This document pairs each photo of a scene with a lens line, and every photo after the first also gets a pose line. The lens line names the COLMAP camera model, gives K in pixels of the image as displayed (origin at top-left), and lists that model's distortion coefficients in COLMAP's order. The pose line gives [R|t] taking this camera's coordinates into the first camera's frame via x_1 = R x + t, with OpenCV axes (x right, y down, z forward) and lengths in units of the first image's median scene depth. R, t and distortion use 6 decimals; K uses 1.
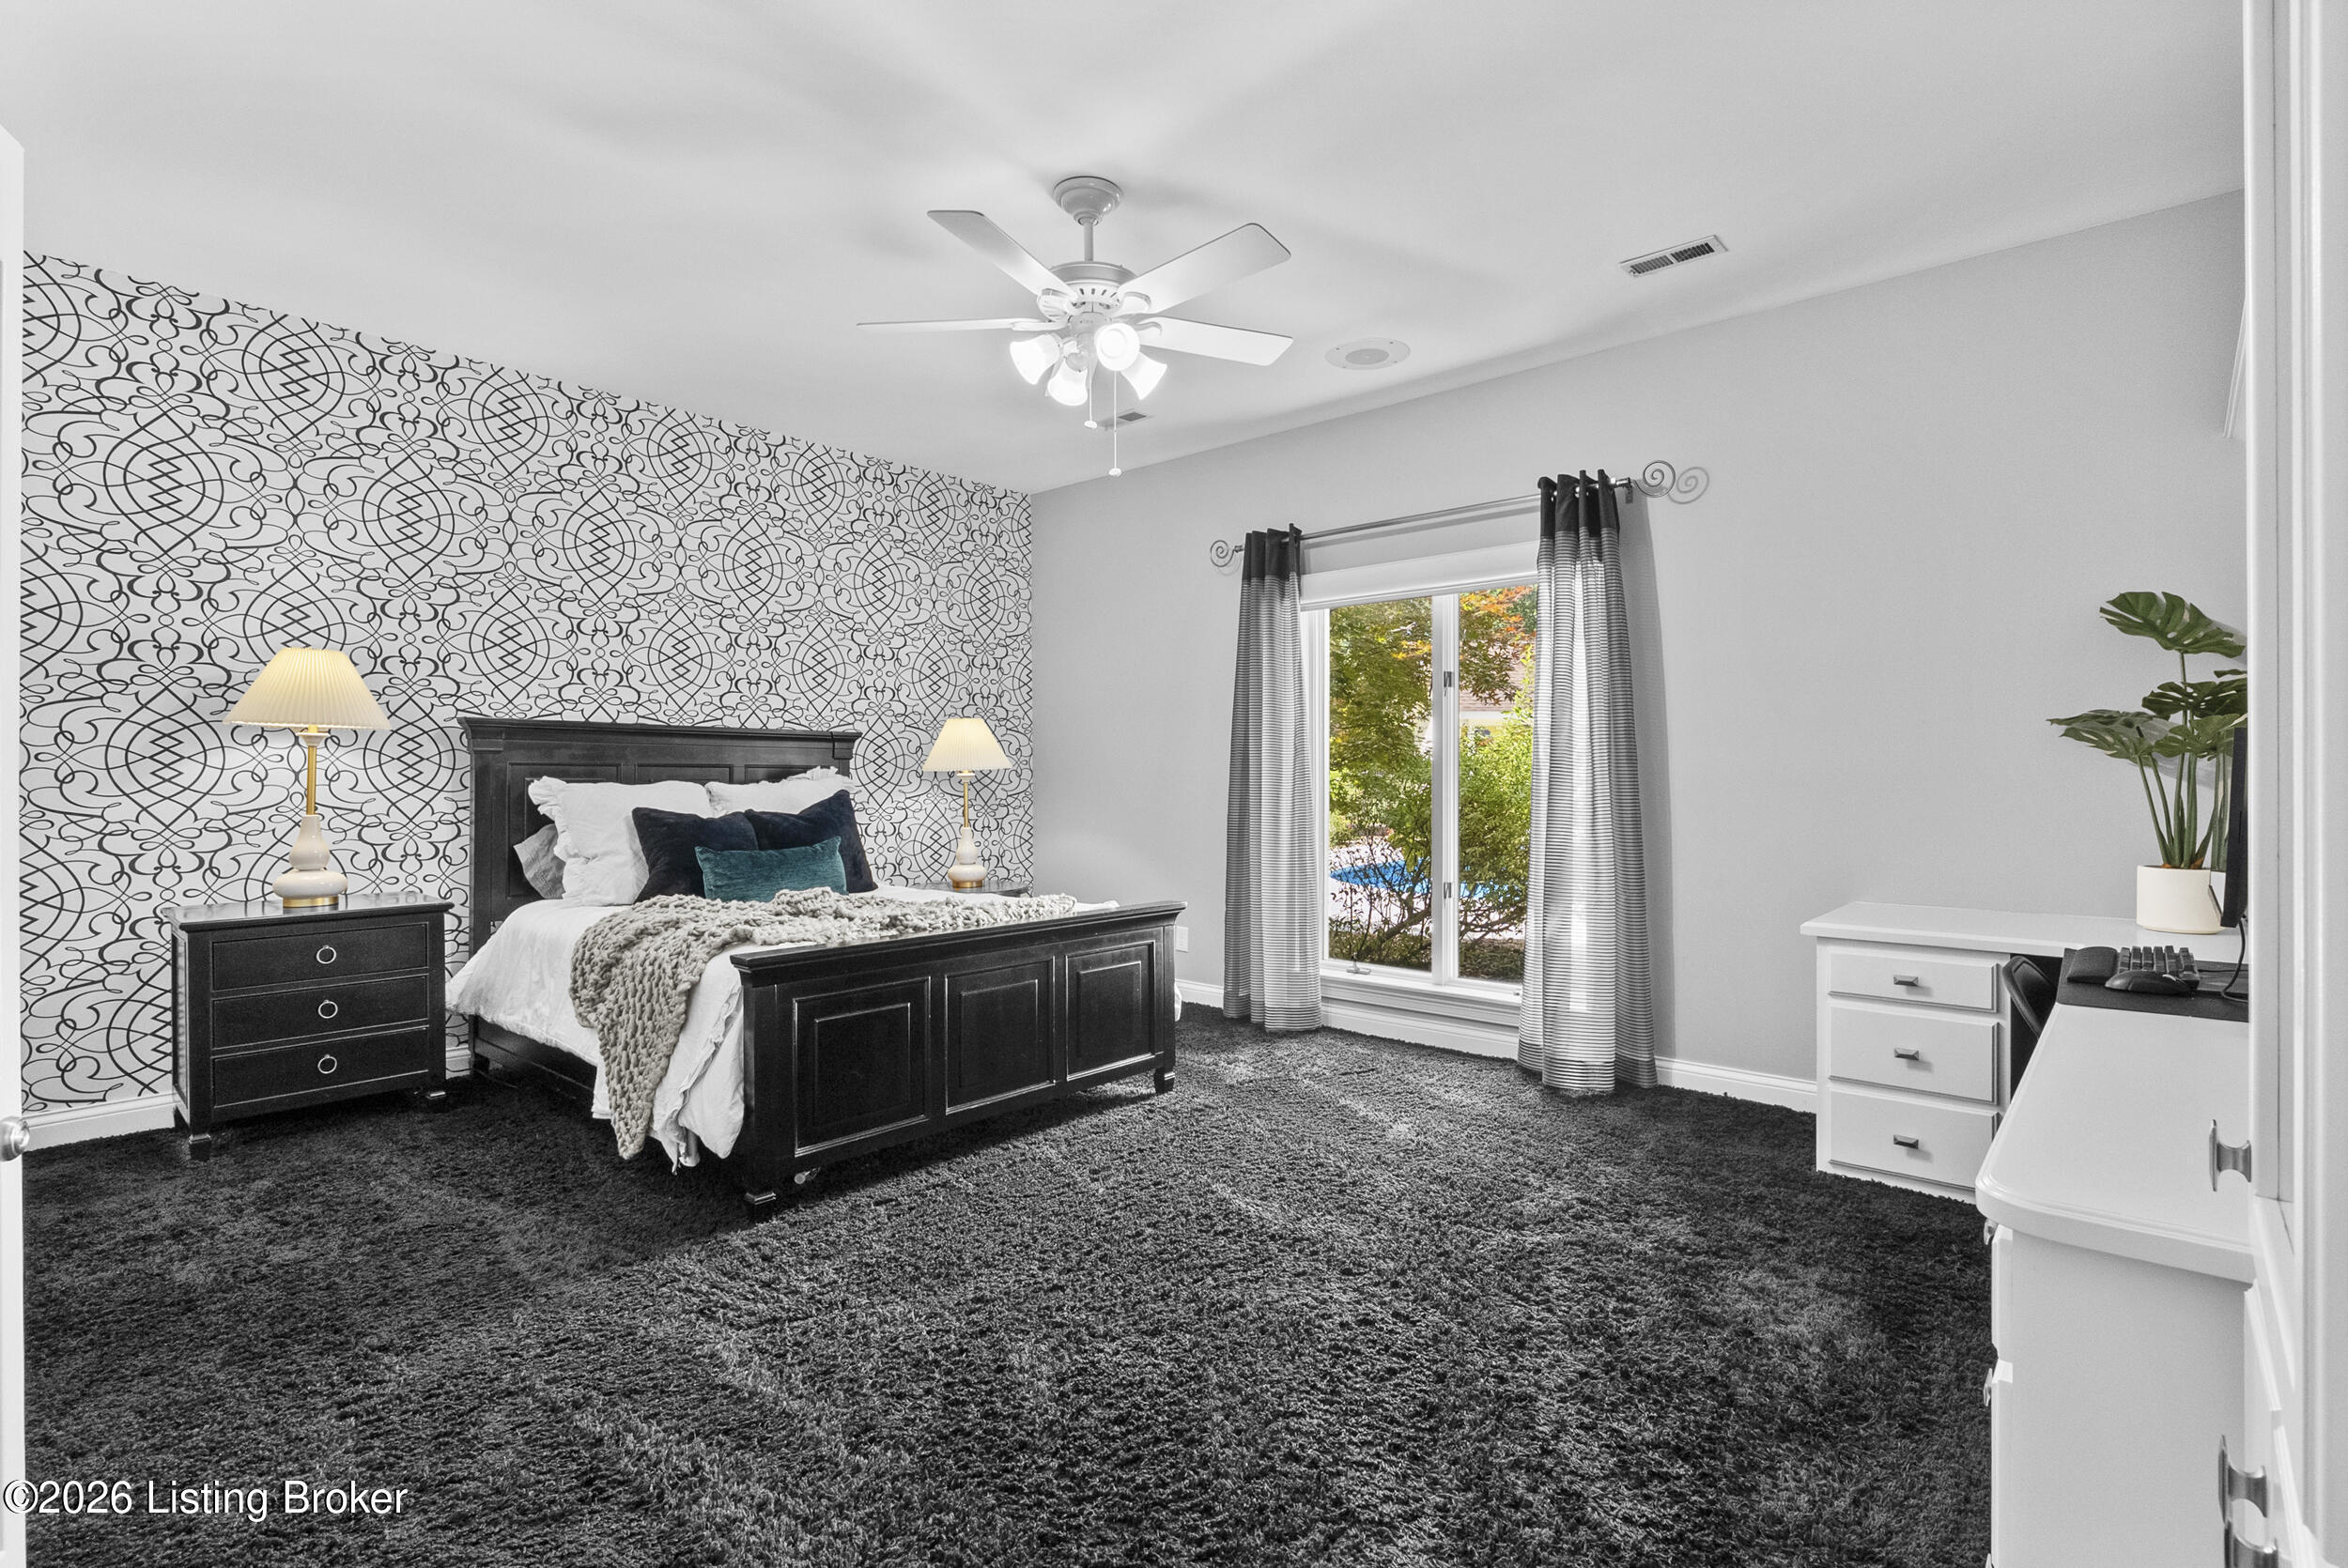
lens RADIAL K [[1078.4, 0, 1179.6], [0, 1078.4, 771.4], [0, 0, 1]] dist [-0.004064, 0.001928]
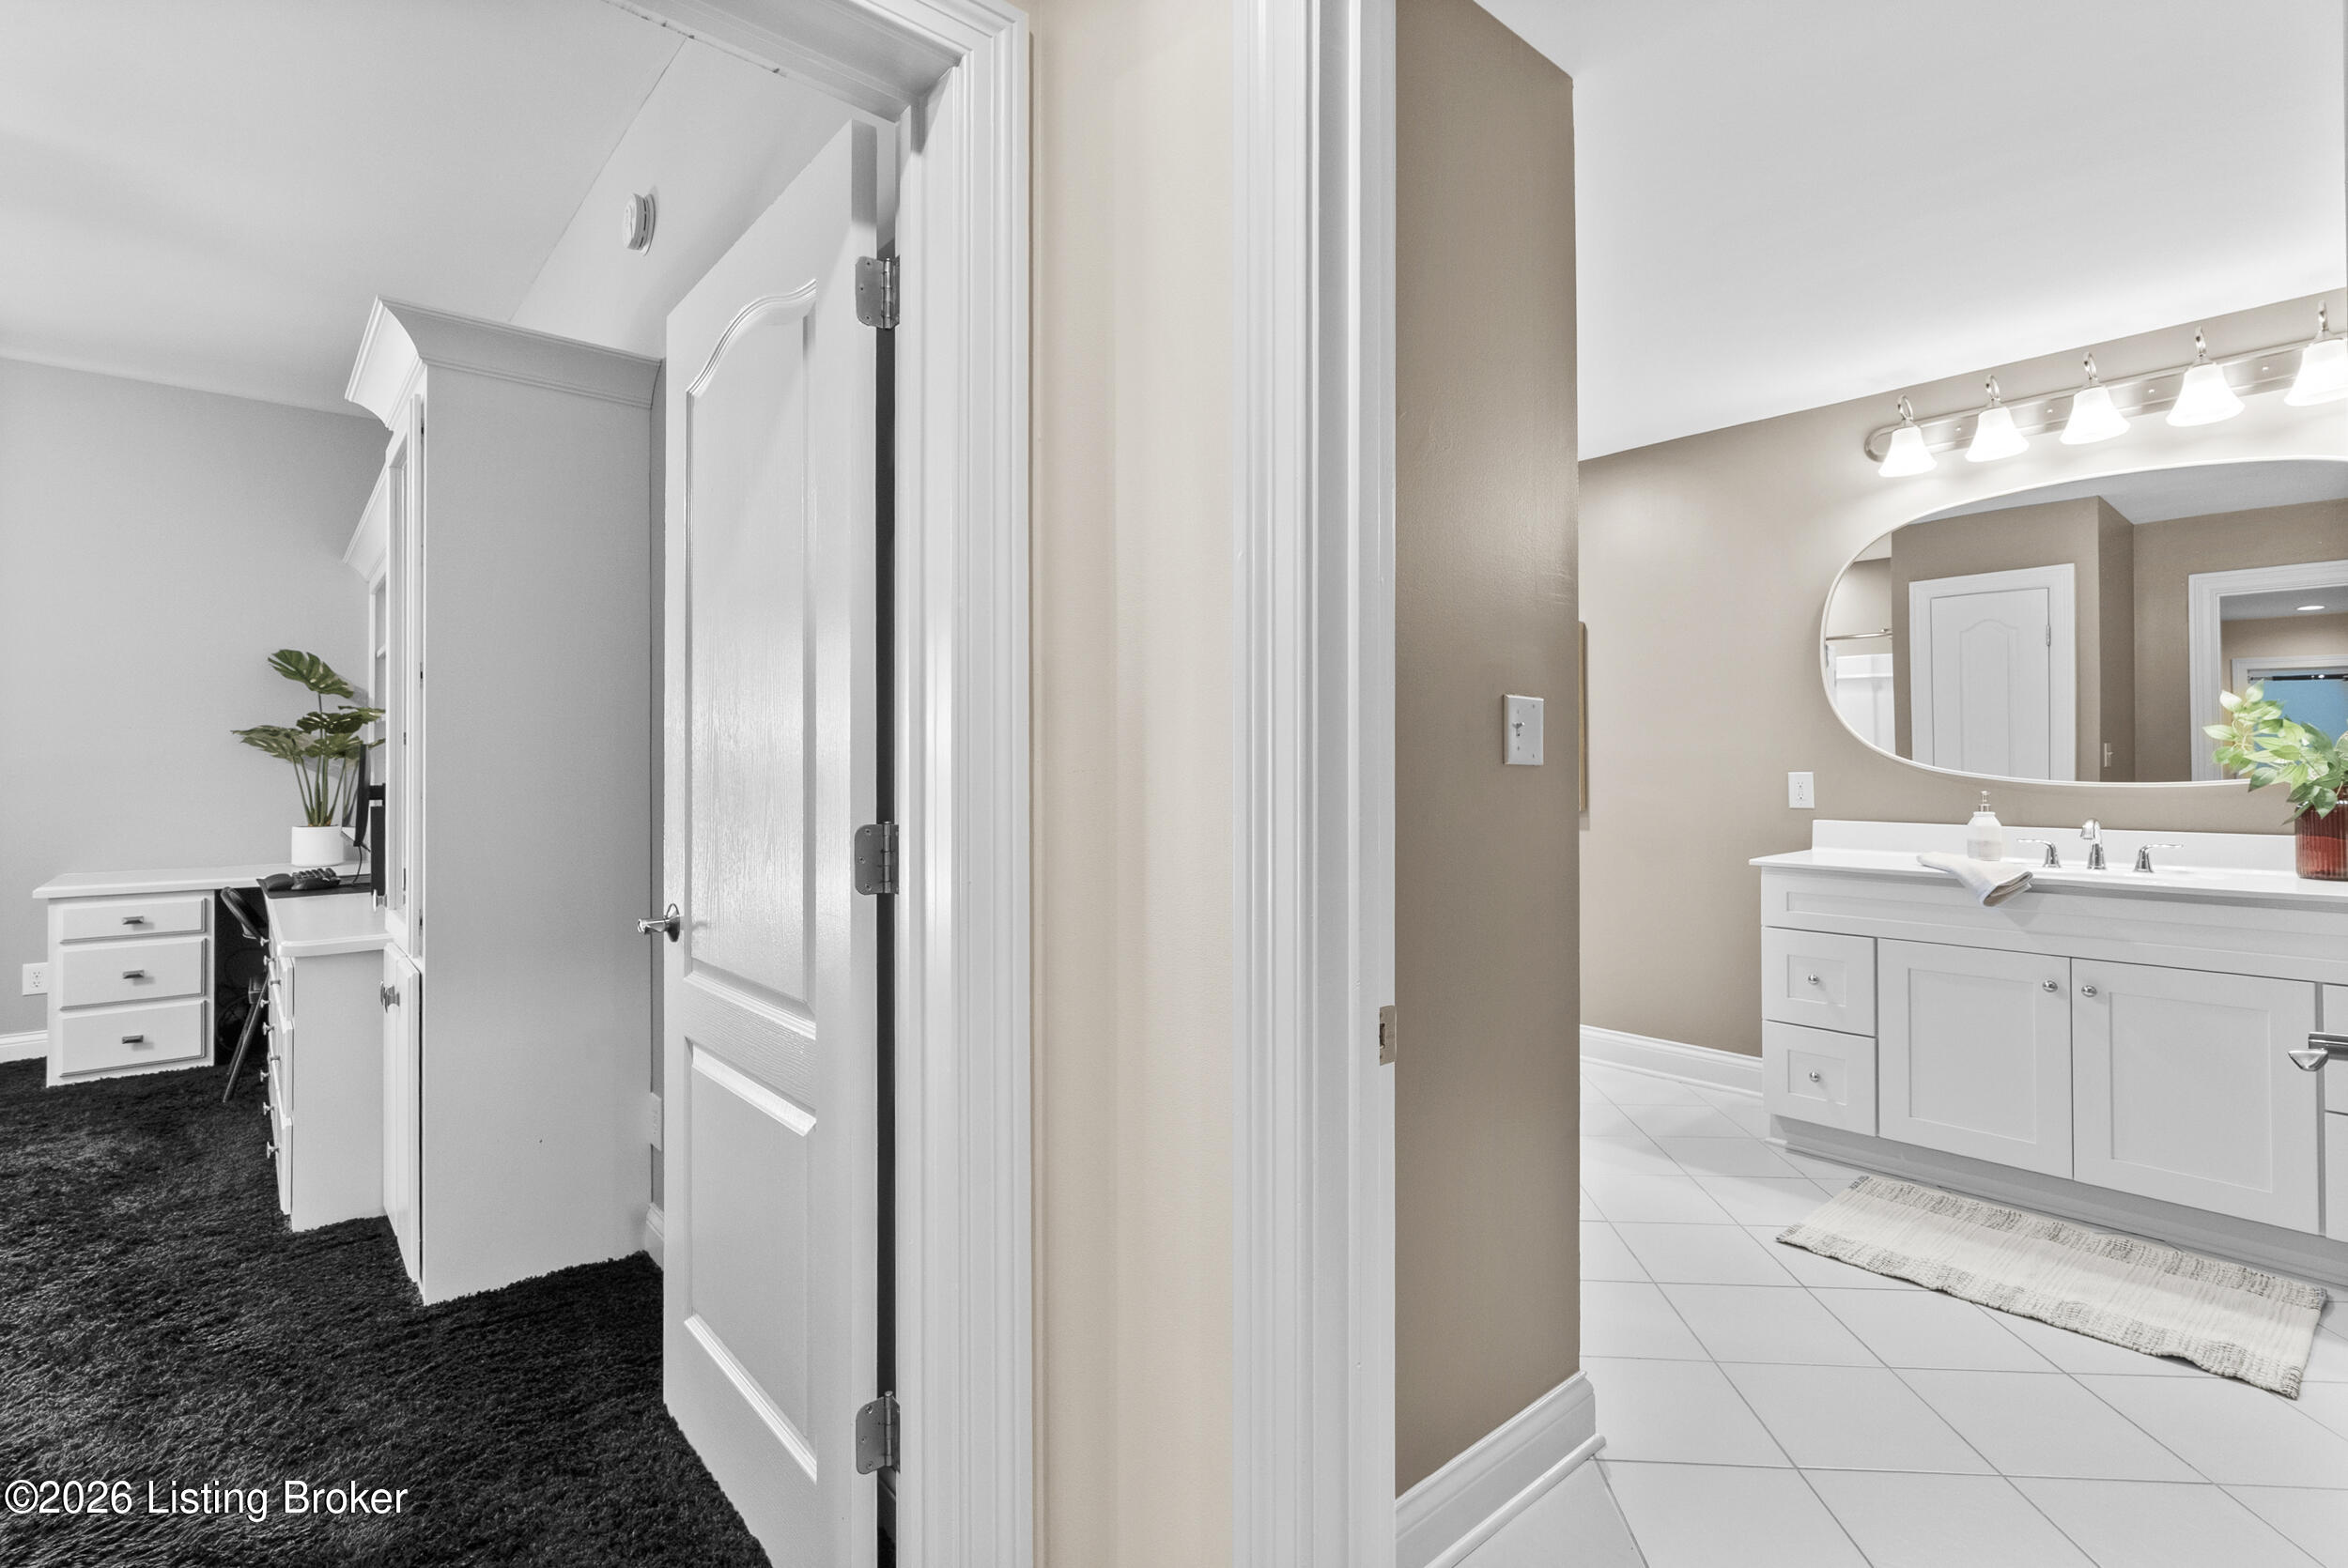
lens RADIAL K [[1078.4, 0, 1180.0], [0, 1078.4, 765.7], [0, 0, 1]] dist [-0.004064, 0.001928]
pose [[0.111239, 0.006578, 0.993772, -0.523577], [-0.001992, 0.999978, -0.006396, 0.006175], [-0.993792, -0.001268, 0.111250, -0.456896]]
